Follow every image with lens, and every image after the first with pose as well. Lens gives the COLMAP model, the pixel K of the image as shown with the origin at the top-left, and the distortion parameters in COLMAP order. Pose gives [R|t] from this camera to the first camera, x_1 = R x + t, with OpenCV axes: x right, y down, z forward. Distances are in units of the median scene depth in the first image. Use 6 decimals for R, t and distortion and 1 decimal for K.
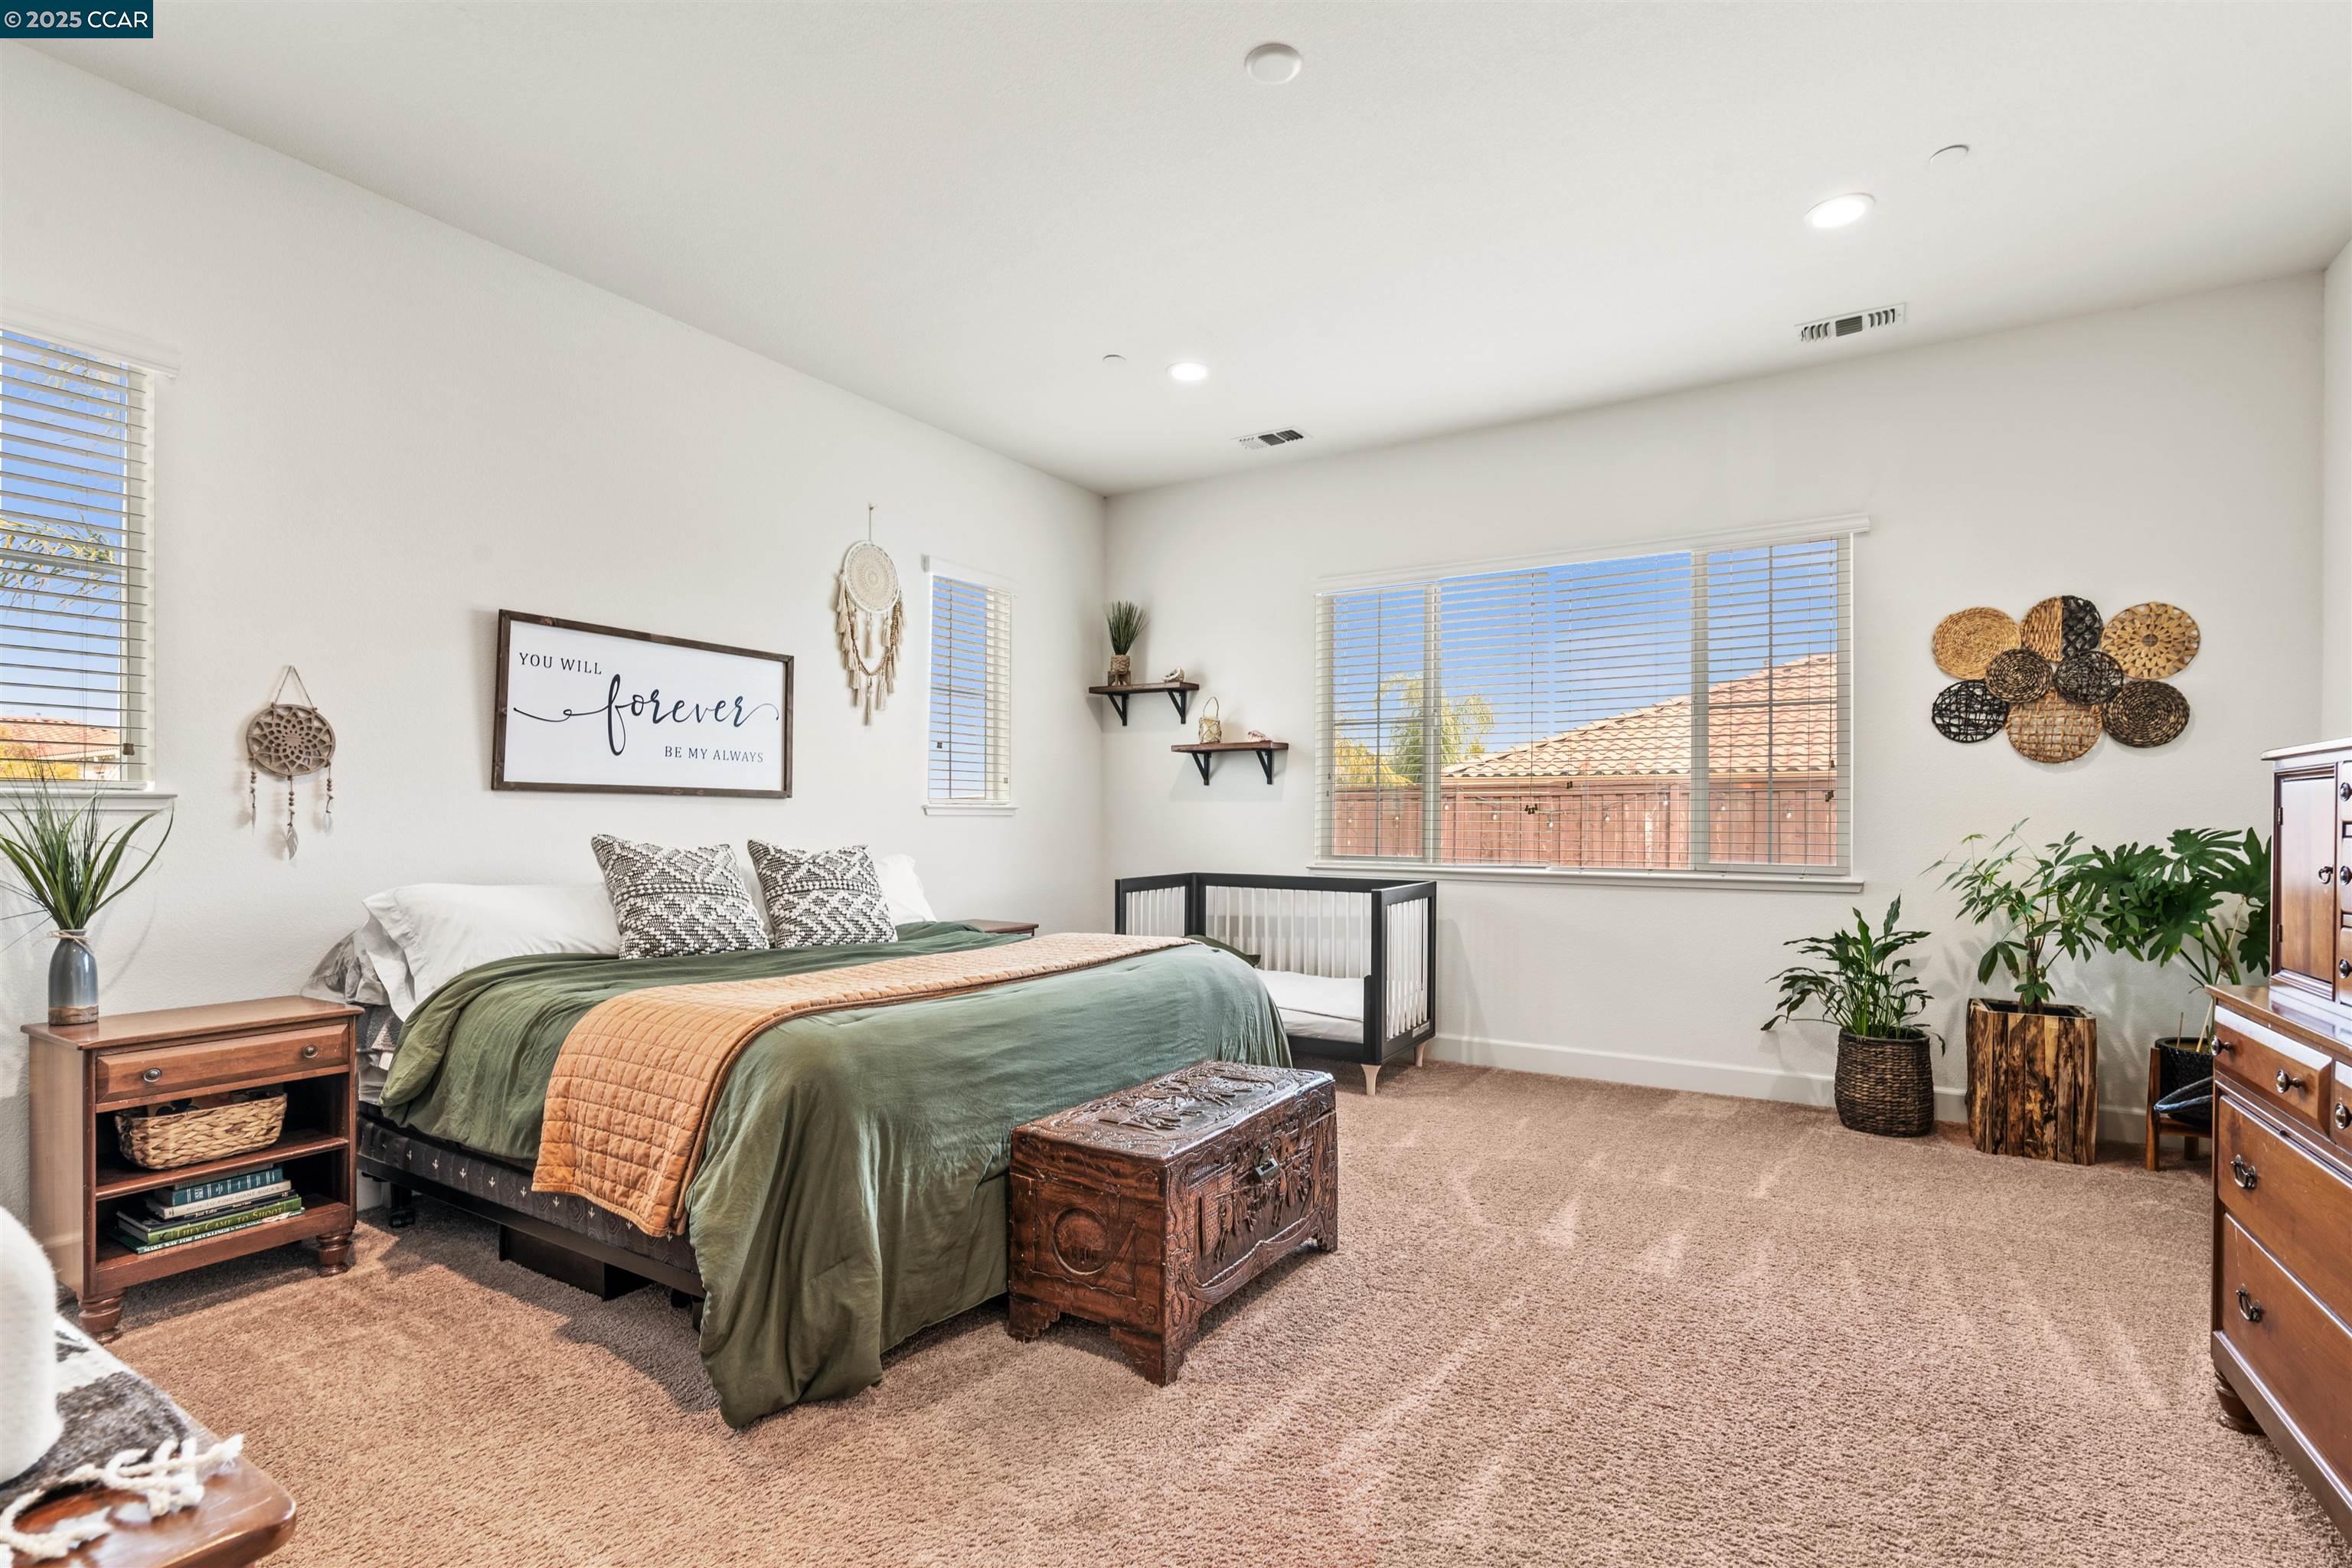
lens RADIAL K [[1084.9, 0, 1180.2], [0, 1084.9, 830.3], [0, 0, 1]] dist [-0.001425, 0.000570]
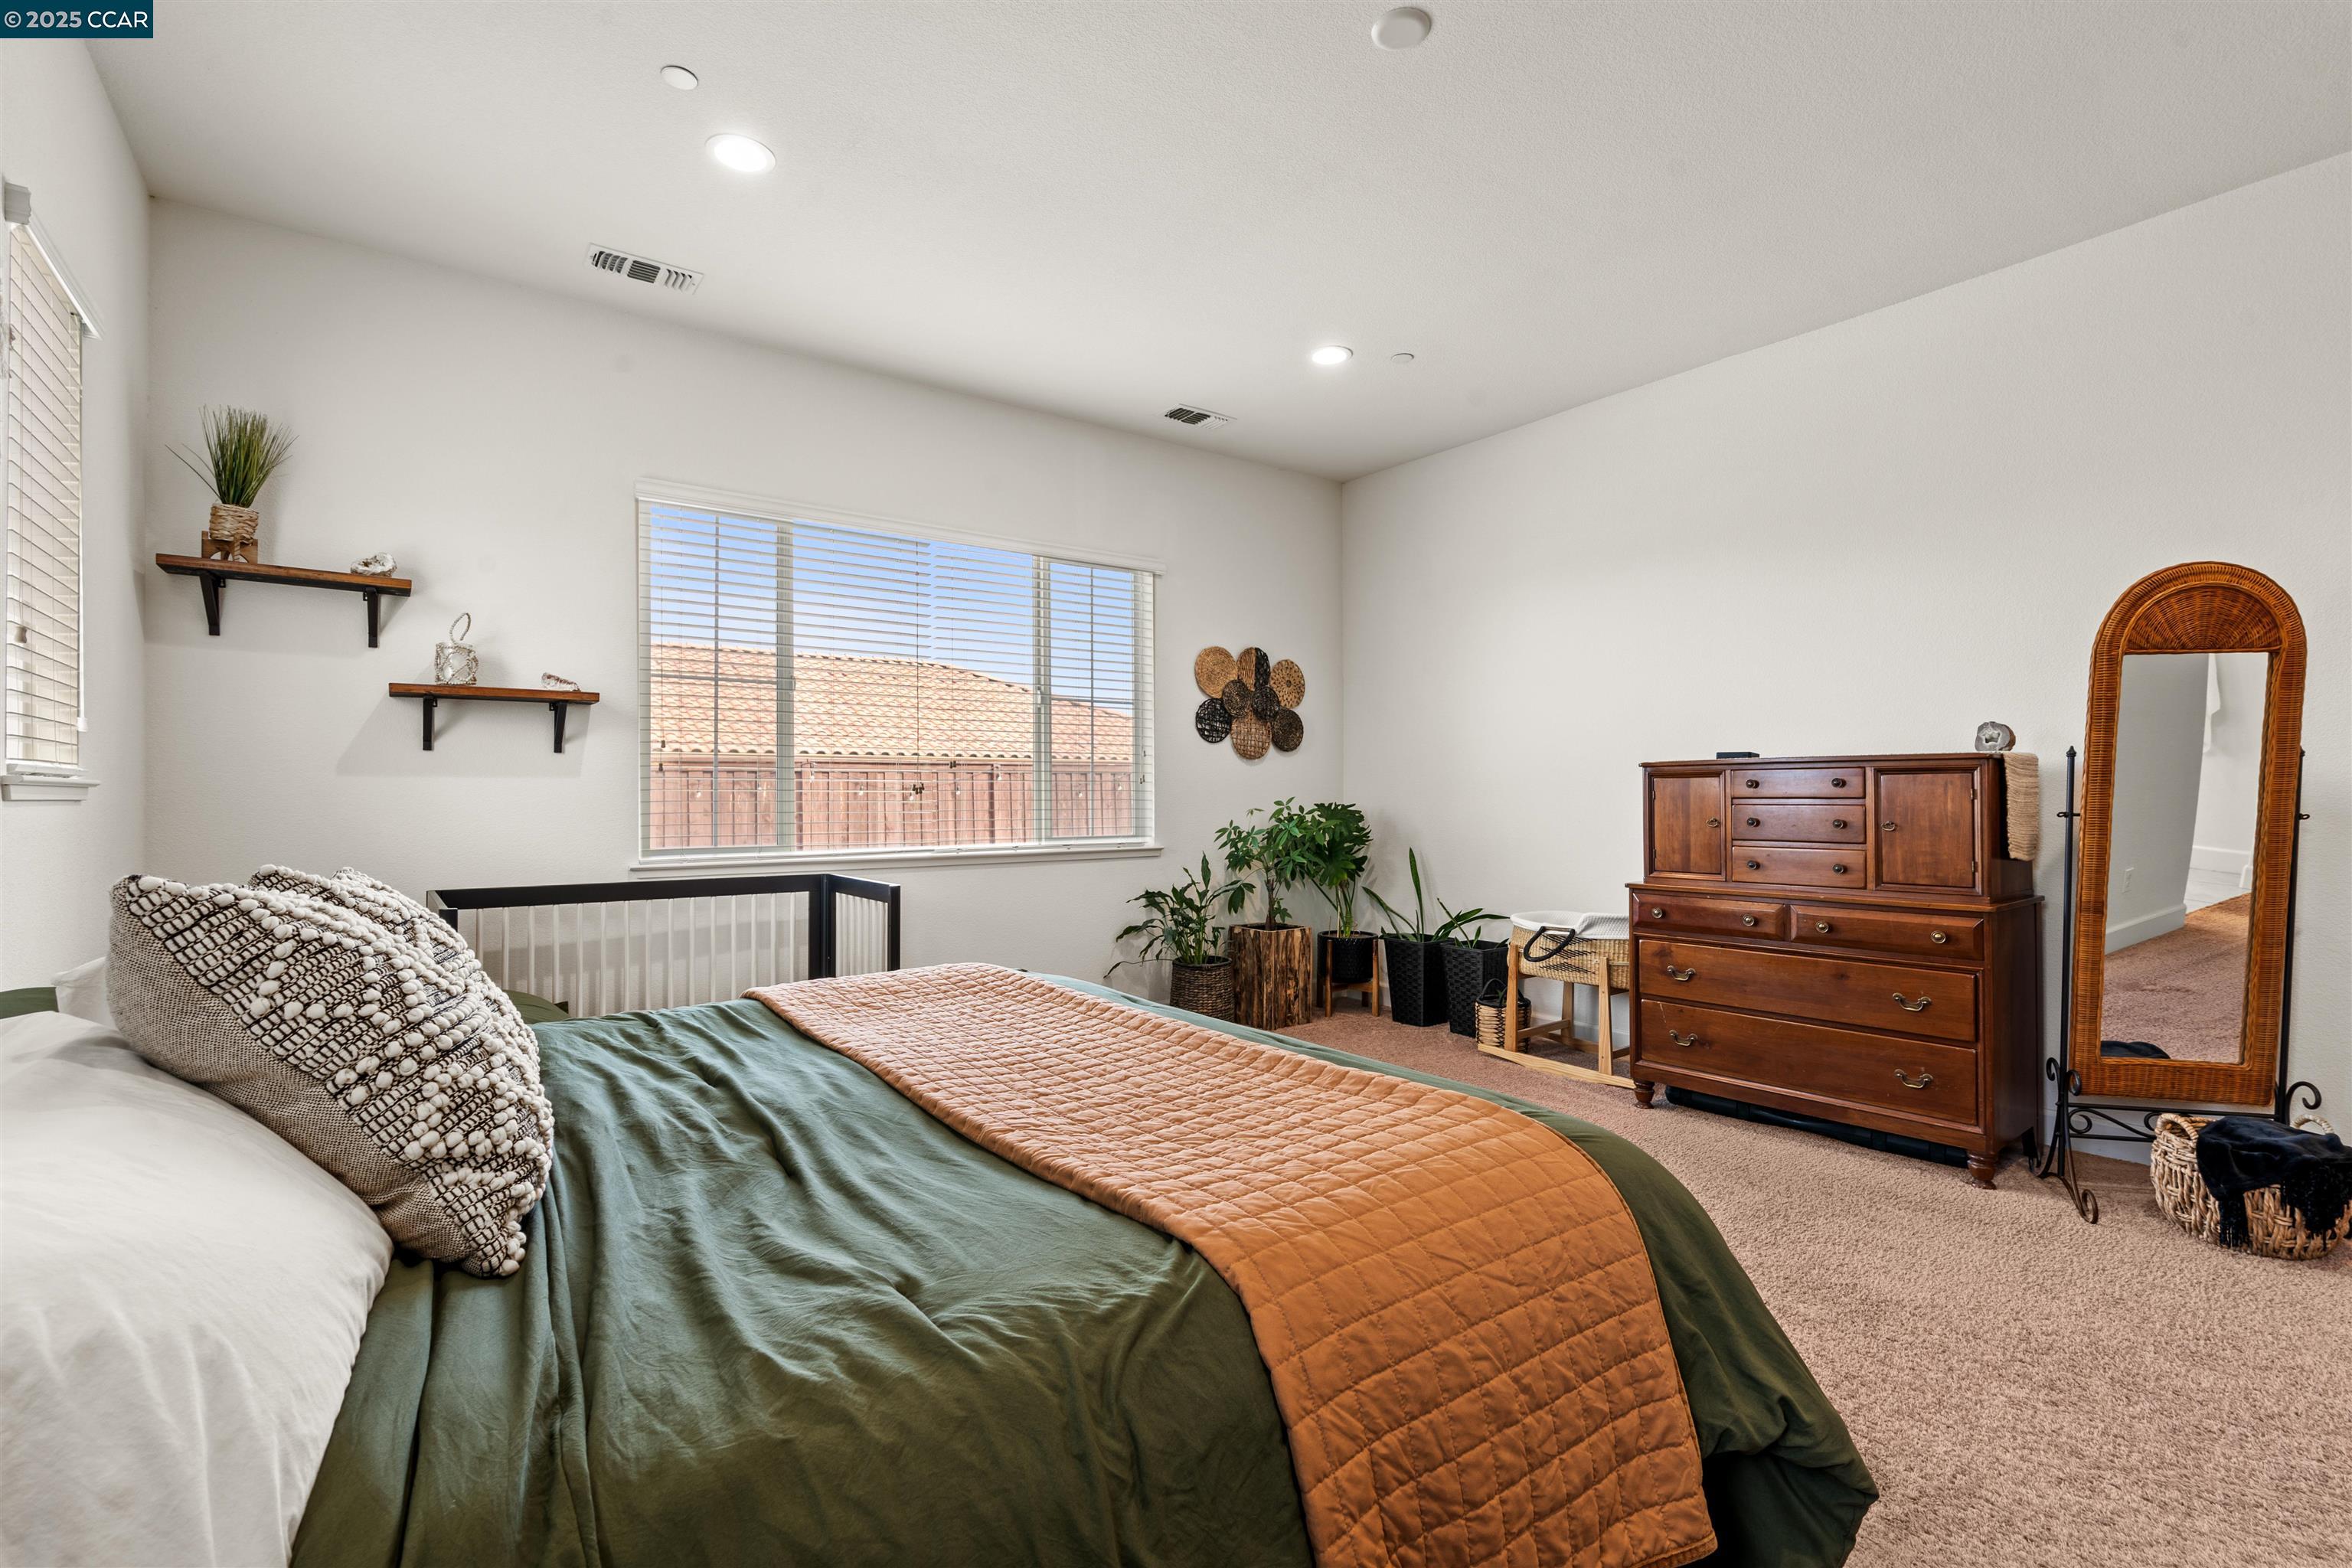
lens RADIAL K [[1068.4, 0, 1188.5], [0, 1068.4, 789.4], [0, 0, 1]] dist [-0.005403, 0.000210]
pose [[0.370568, 0.001905, 0.928803, -0.556720], [0.012310, 0.999900, -0.006962, -0.011750], [-0.928724, 0.014014, 0.370507, 0.522161]]
